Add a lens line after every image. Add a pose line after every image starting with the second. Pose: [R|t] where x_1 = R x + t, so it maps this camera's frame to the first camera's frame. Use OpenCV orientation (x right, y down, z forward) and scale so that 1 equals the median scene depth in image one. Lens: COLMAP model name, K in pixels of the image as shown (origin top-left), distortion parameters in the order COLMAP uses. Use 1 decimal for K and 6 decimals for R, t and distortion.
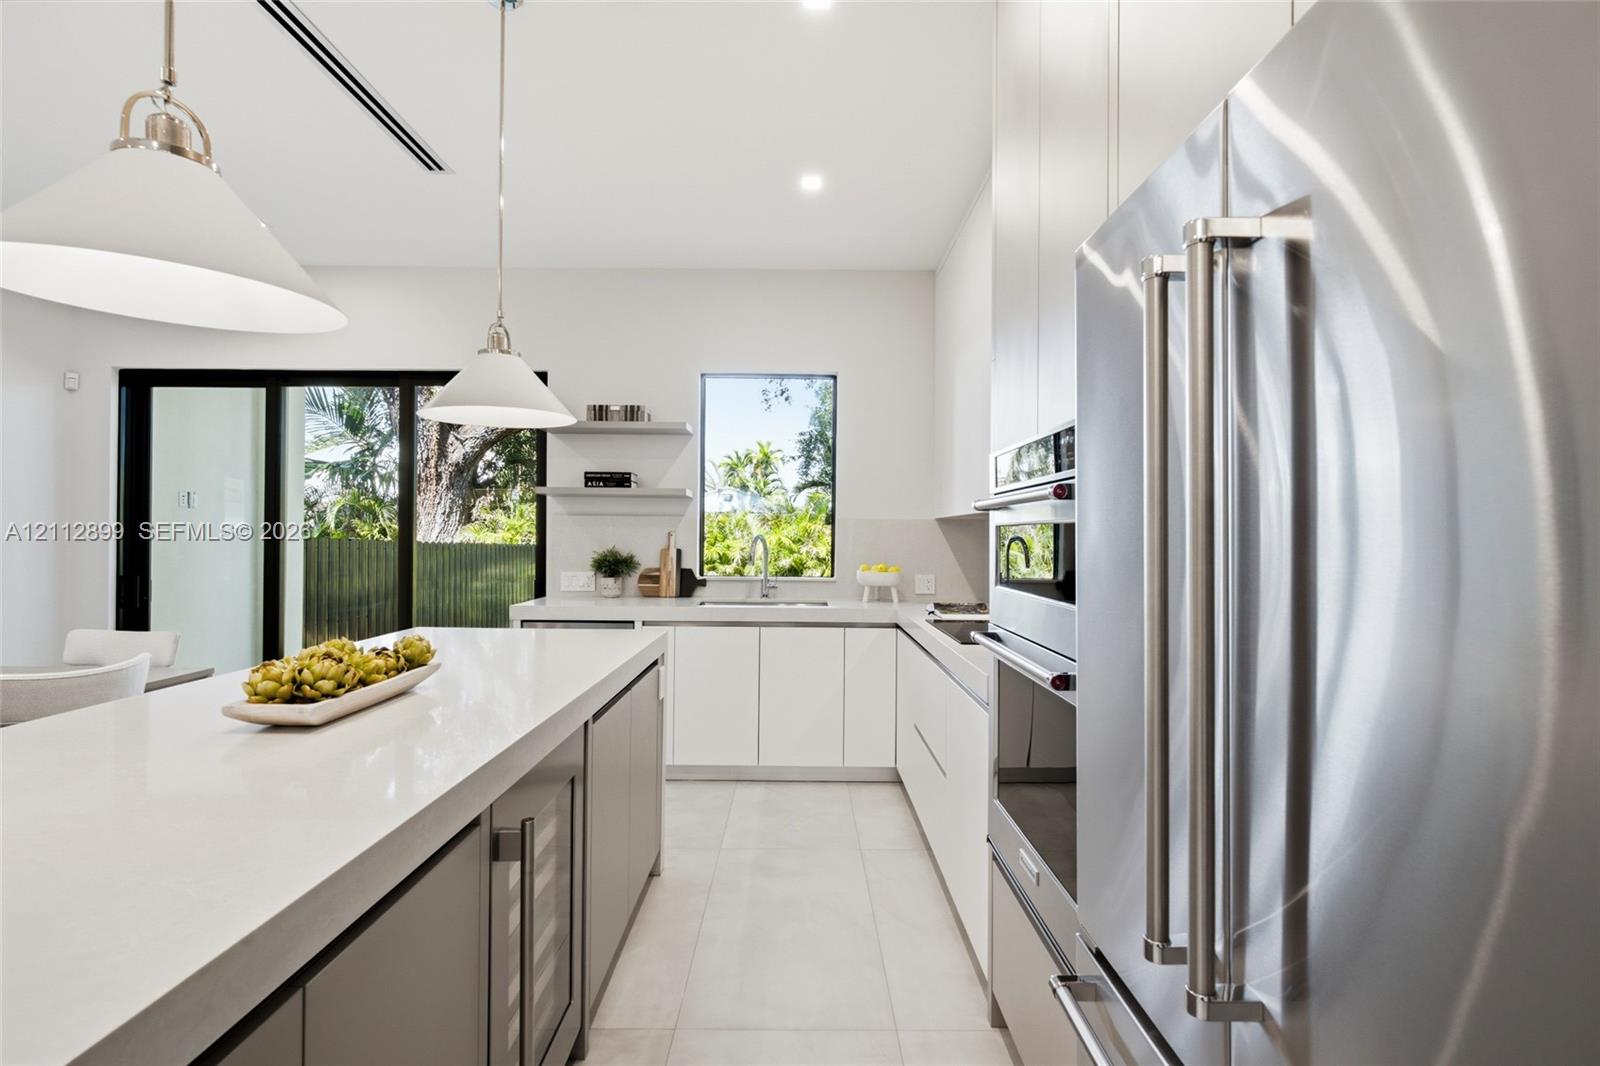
lens RADIAL K [[761.2, 0, 803.8], [0, 761.2, 533.1], [0, 0, 1]] dist [-0.003184, -0.001030]
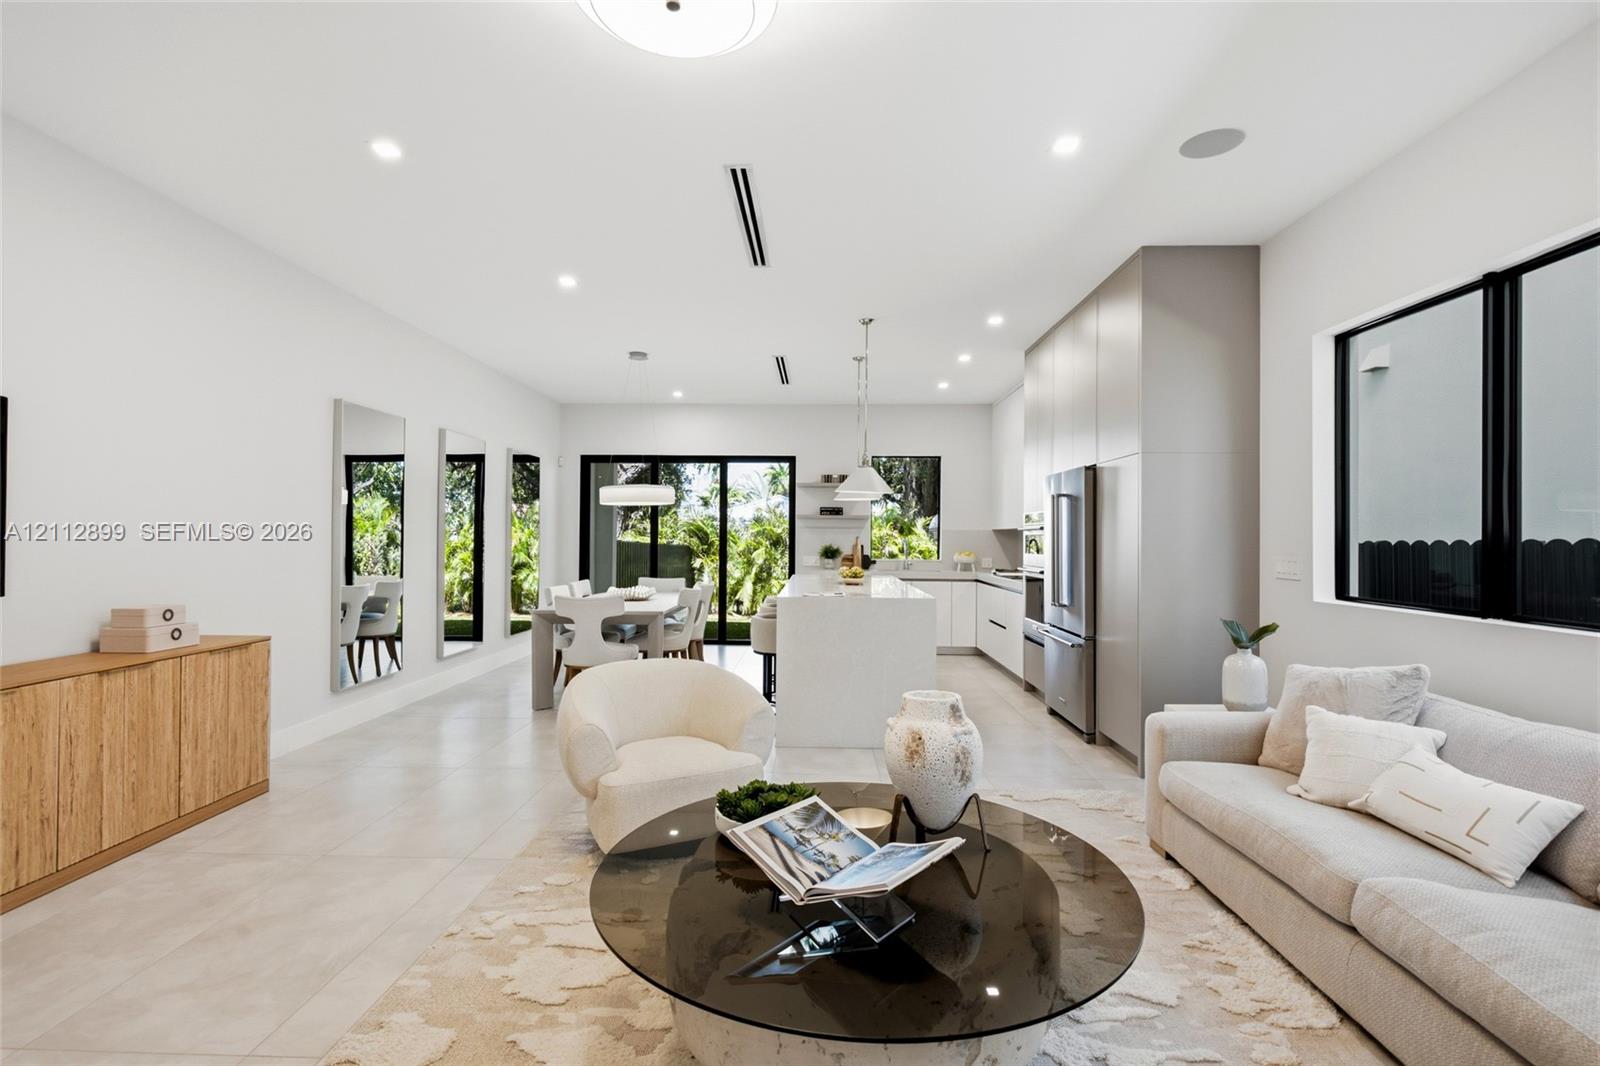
lens RADIAL K [[770.7, 0, 793.4], [0, 770.7, 532.8], [0, 0, 1]] dist [-0.004827, -0.000292]
pose [[0.999417, -0.000799, -0.034126, -0.272103], [0.000680, 0.999994, -0.003504, -0.004308], [0.034129, 0.003479, 0.999411, -1.011744]]
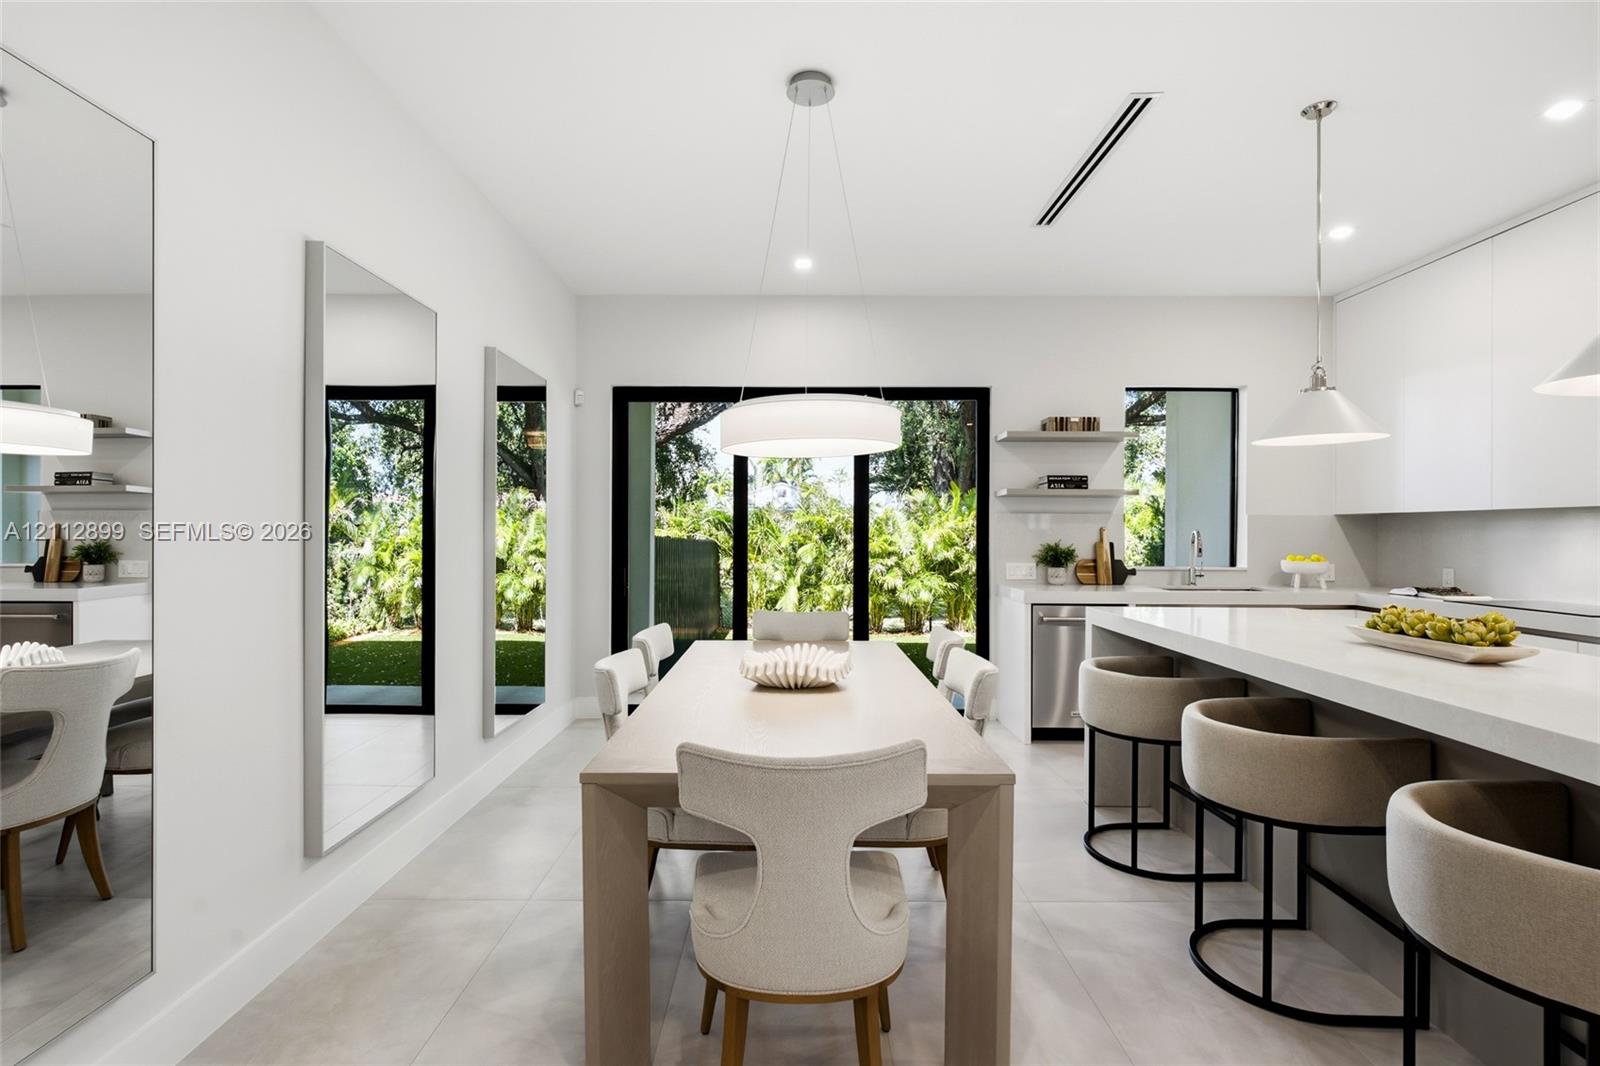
lens RADIAL K [[764.4, 0, 800.0], [0, 764.4, 533.0], [0, 0, 1]] dist [0.019957, -0.000357]
pose [[0.999865, -0.002295, 0.016263, -0.643026], [0.002189, 0.999976, 0.006503, -0.001961], [-0.016278, -0.006467, 0.999847, -0.141406]]
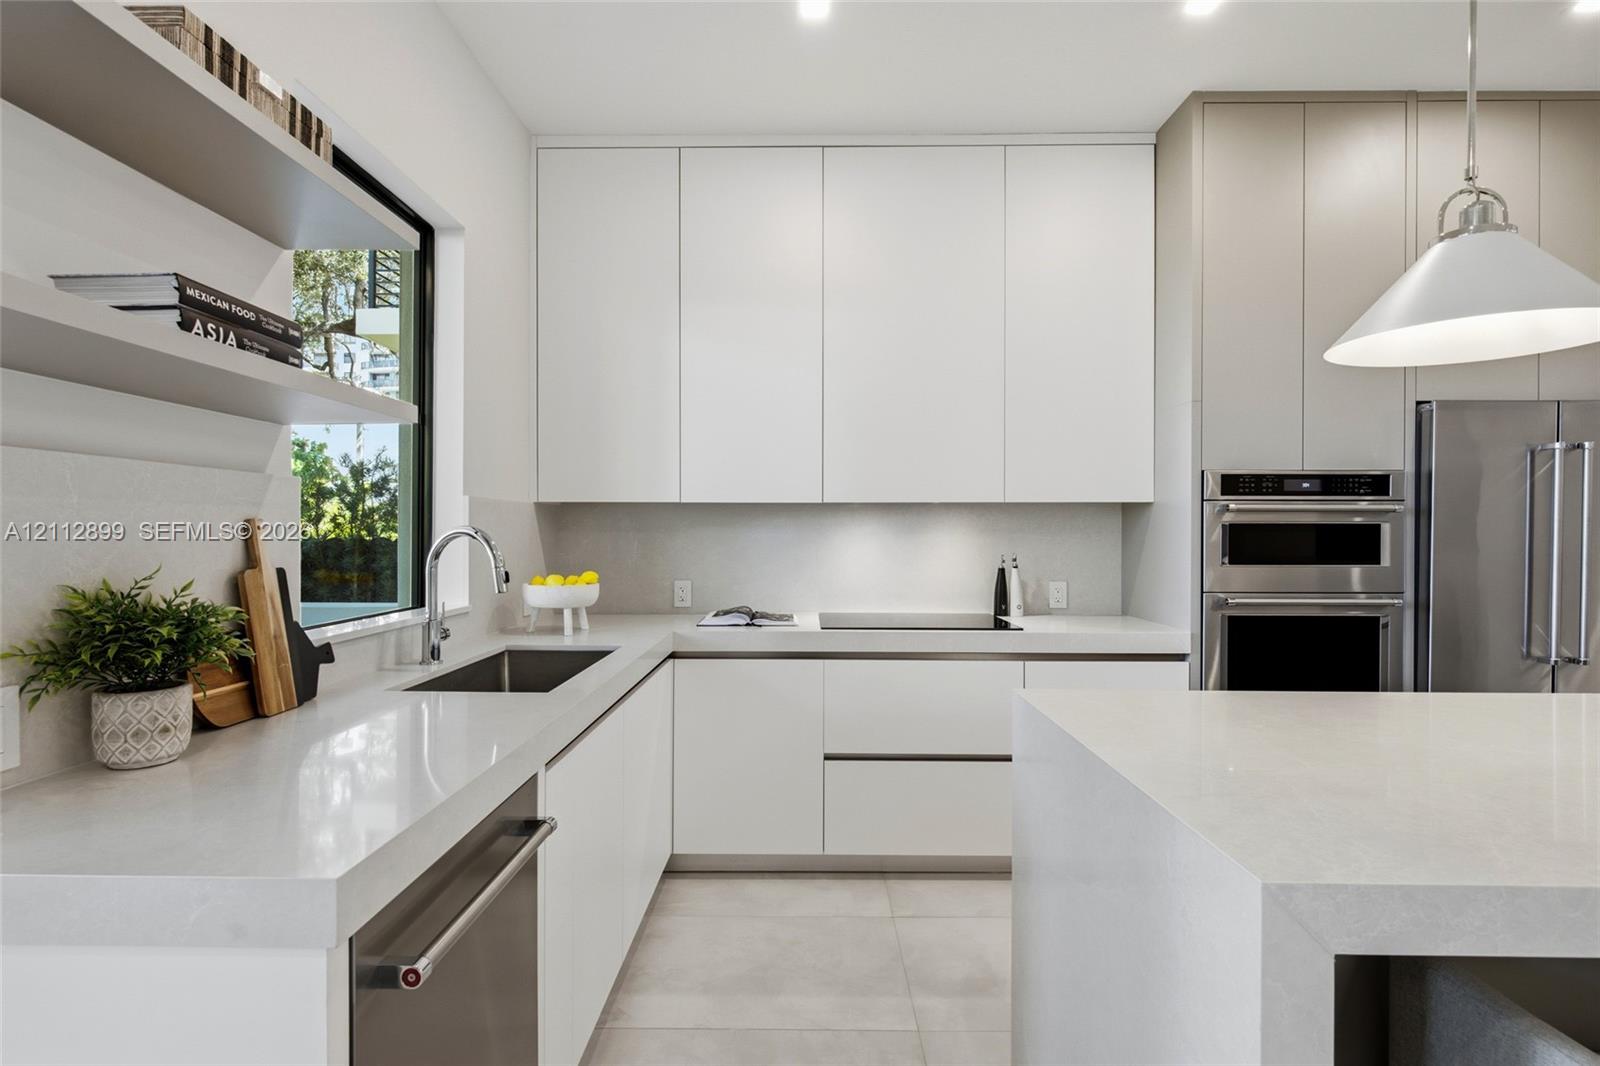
lens RADIAL K [[761.2, 0, 803.8], [0, 761.2, 533.1], [0, 0, 1]] dist [-0.003184, -0.001030]
pose [[0.009241, -0.009769, 0.999910, -0.503691], [-0.010667, 0.999894, 0.009868, -0.000785], [-0.999900, -0.010757, 0.009136, 0.750132]]
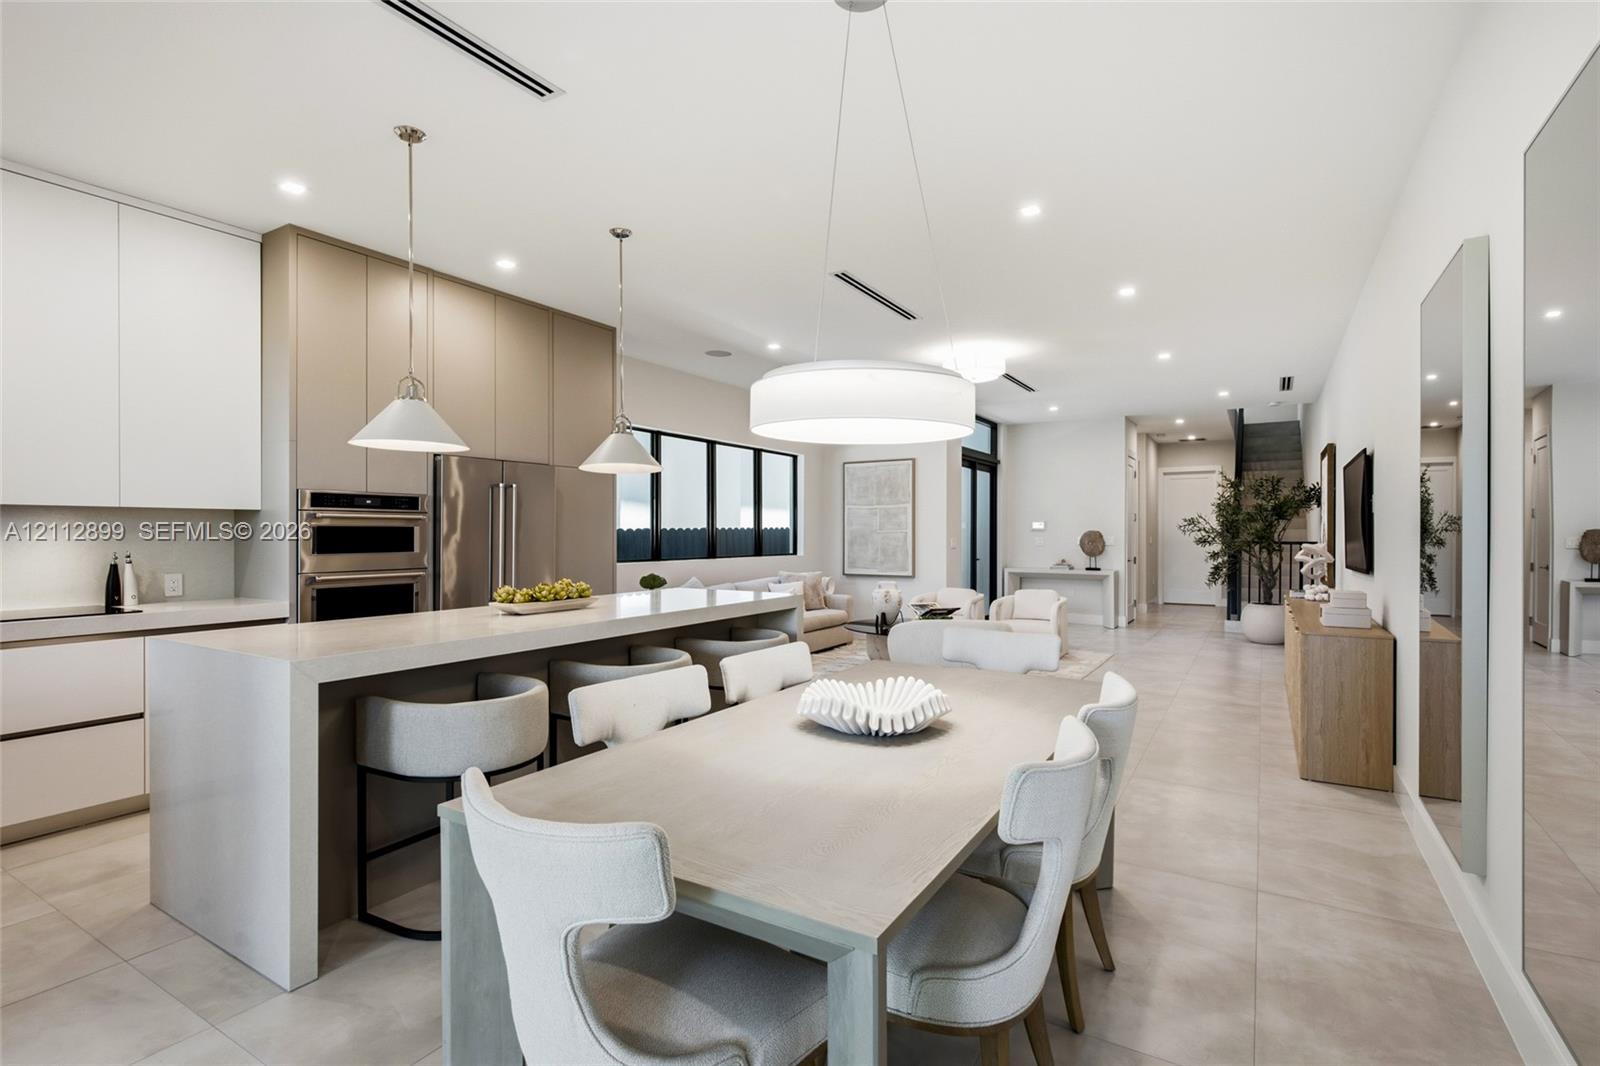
lens RADIAL K [[761.2, 0, 803.8], [0, 761.2, 533.1], [0, 0, 1]] dist [-0.003184, -0.001030]
pose [[-0.854531, -0.004269, 0.519382, -0.840514], [-0.007632, 0.999961, -0.004338, 0.001536], [-0.519344, -0.007671, -0.854531, 0.880337]]
